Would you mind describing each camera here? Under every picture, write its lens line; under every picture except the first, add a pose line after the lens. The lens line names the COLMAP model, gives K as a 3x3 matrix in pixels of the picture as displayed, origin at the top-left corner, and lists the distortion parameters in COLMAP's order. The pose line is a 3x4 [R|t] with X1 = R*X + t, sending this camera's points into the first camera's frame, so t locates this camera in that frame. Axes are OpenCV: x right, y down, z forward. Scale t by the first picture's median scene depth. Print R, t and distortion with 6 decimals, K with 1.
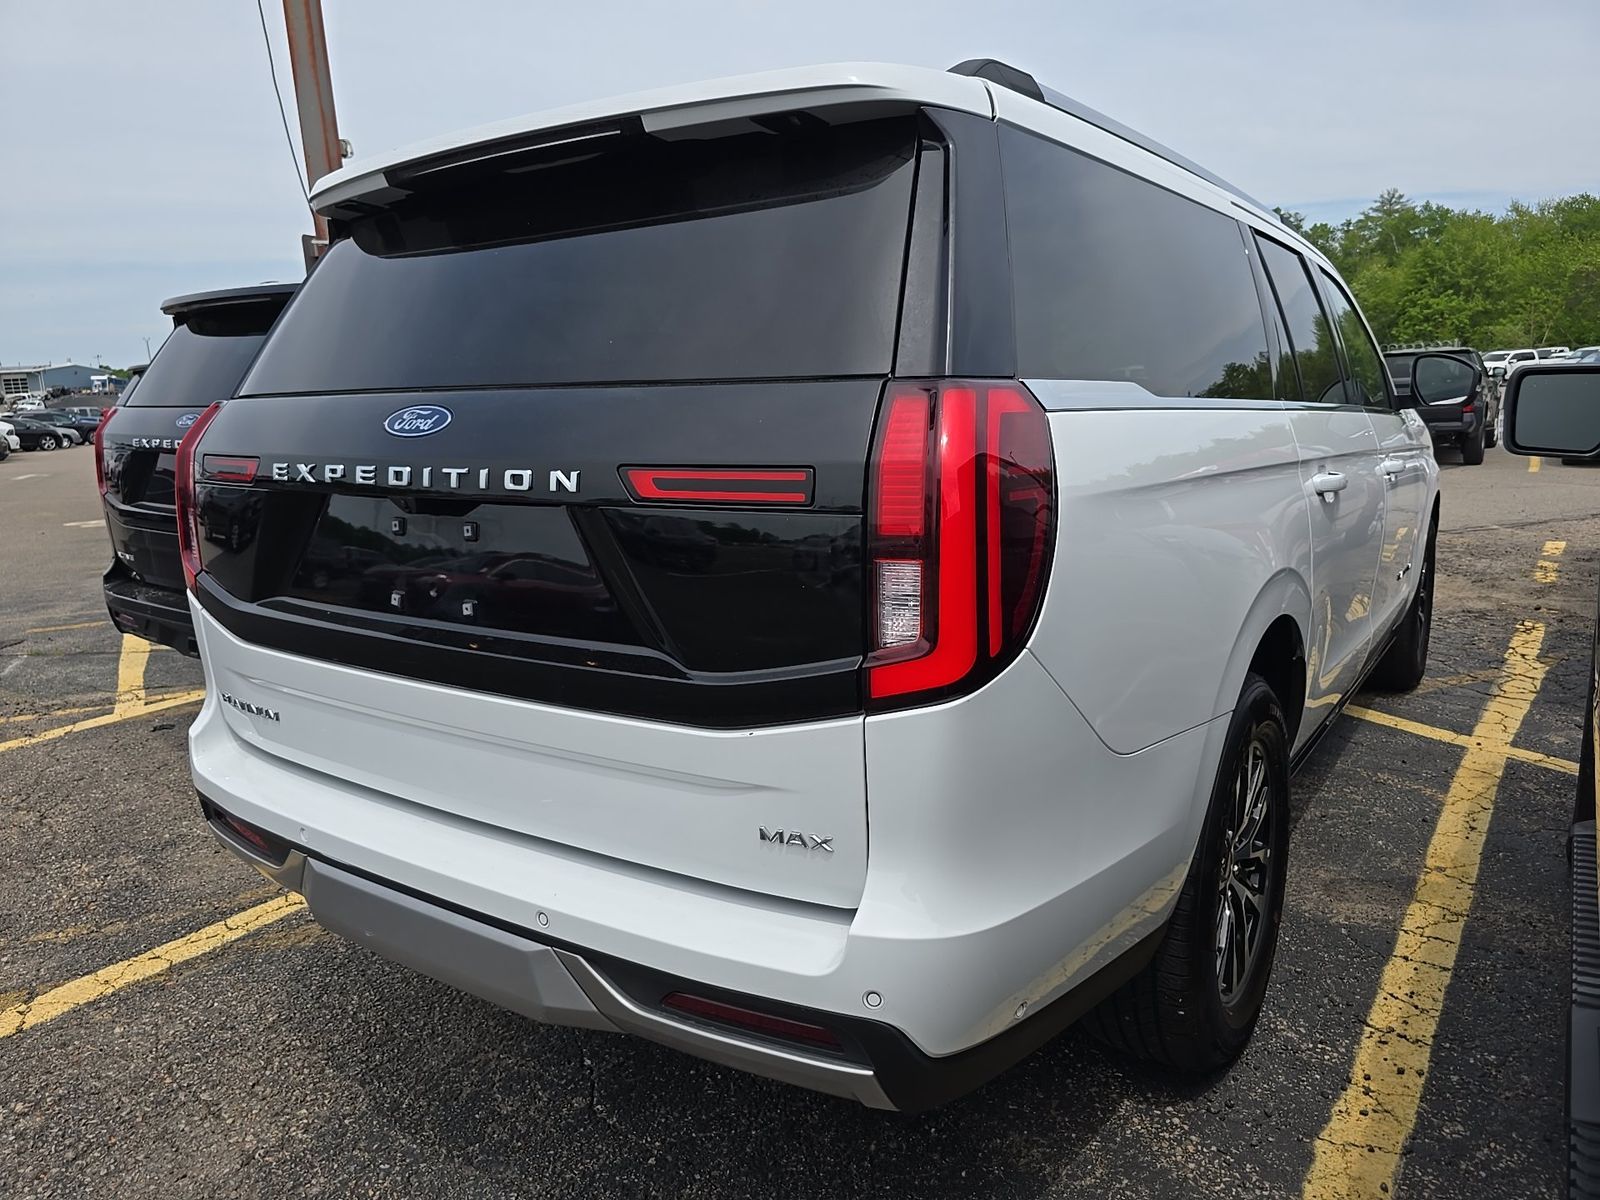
lens RADIAL K [[1086.1, 0, 800.0], [0, 1086.1, 600.0], [0, 0, 1]] dist [0.058408, -0.000487]
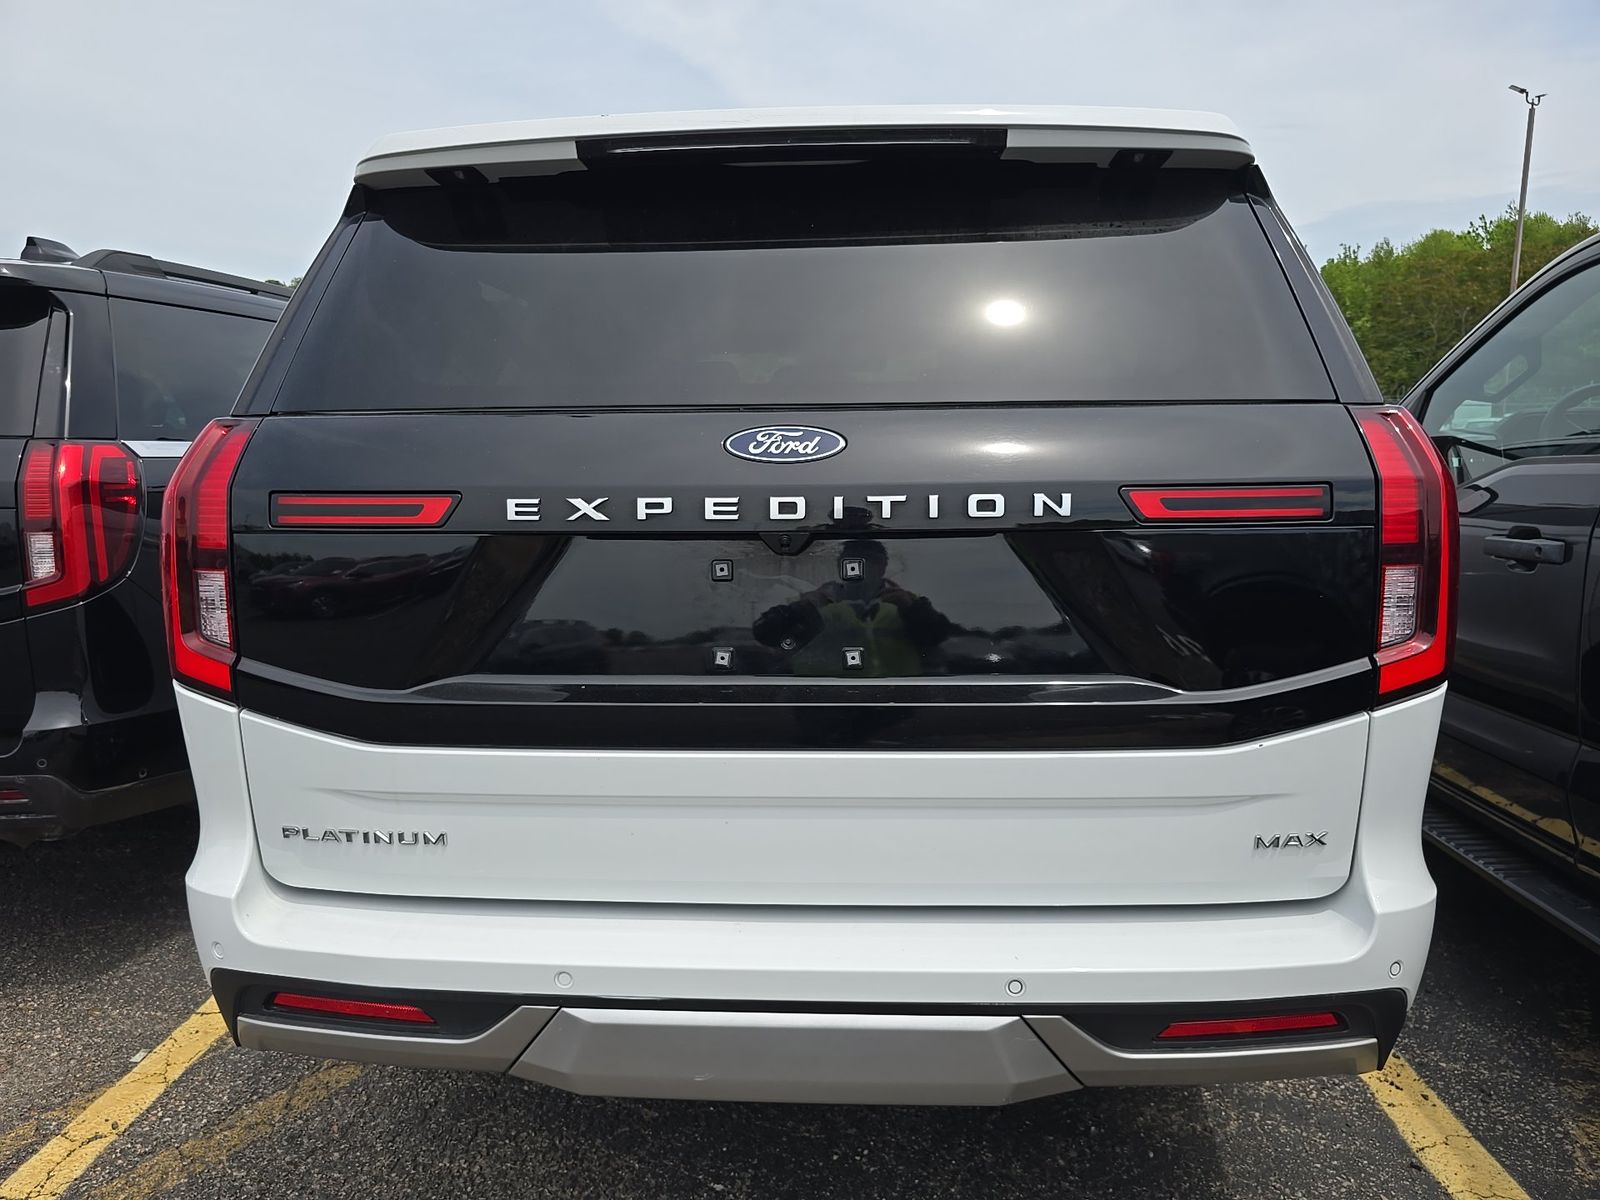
lens RADIAL K [[1078.2, 0, 797.3], [0, 1078.2, 583.5], [0, 0, 1]] dist [0.043705, 0.001351]
pose [[0.858227, -0.069398, 0.508558, -0.783321], [0.084825, 0.996370, -0.007184, -0.048773], [-0.506213, 0.049304, 0.860998, 0.283375]]
